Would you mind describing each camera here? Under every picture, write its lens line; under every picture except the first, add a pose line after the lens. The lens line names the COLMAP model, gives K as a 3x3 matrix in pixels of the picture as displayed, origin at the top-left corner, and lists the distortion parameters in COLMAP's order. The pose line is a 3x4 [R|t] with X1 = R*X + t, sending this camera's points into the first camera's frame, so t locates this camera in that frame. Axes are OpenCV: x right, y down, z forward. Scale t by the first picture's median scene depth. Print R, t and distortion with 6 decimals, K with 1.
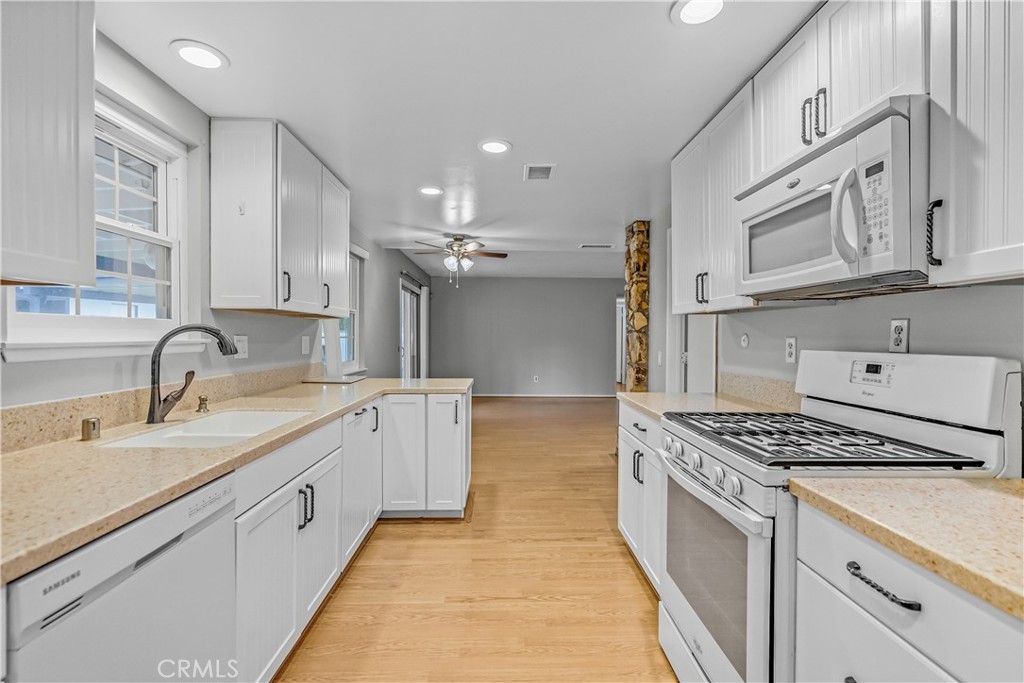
lens RADIAL K [[472.2, 0, 512.9], [0, 472.2, 337.2], [0, 0, 1]] dist [-0.002469, 0.000427]
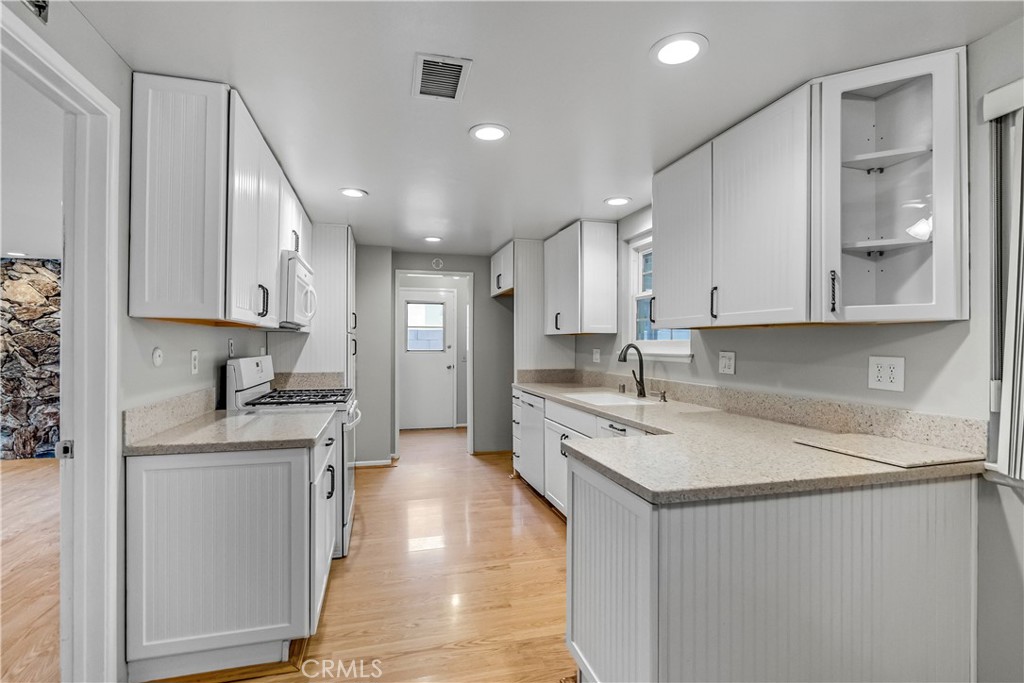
lens RADIAL K [[472.2, 0, 511.7], [0, 472.2, 345.8], [0, 0, 1]] dist [-0.002469, 0.000427]
pose [[-0.970706, -0.006660, -0.240176, 0.203743], [-0.008190, 0.999952, 0.005372, -0.027652], [0.240129, 0.007182, -0.970714, 2.983992]]
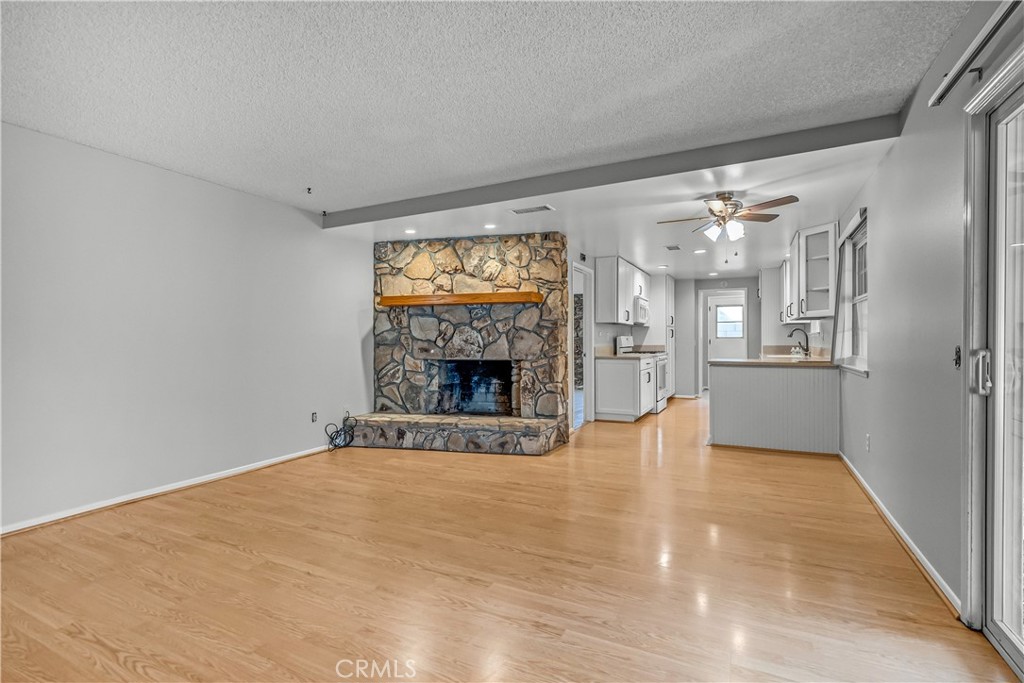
lens RADIAL K [[472.2, 0, 522.8], [0, 472.2, 340.8], [0, 0, 1]] dist [-0.002469, 0.000427]
pose [[-0.883775, -0.000368, 0.467911, -0.578628], [0.002240, 0.999985, 0.005016, 0.054142], [-0.467906, 0.005481, -0.883761, 5.672607]]
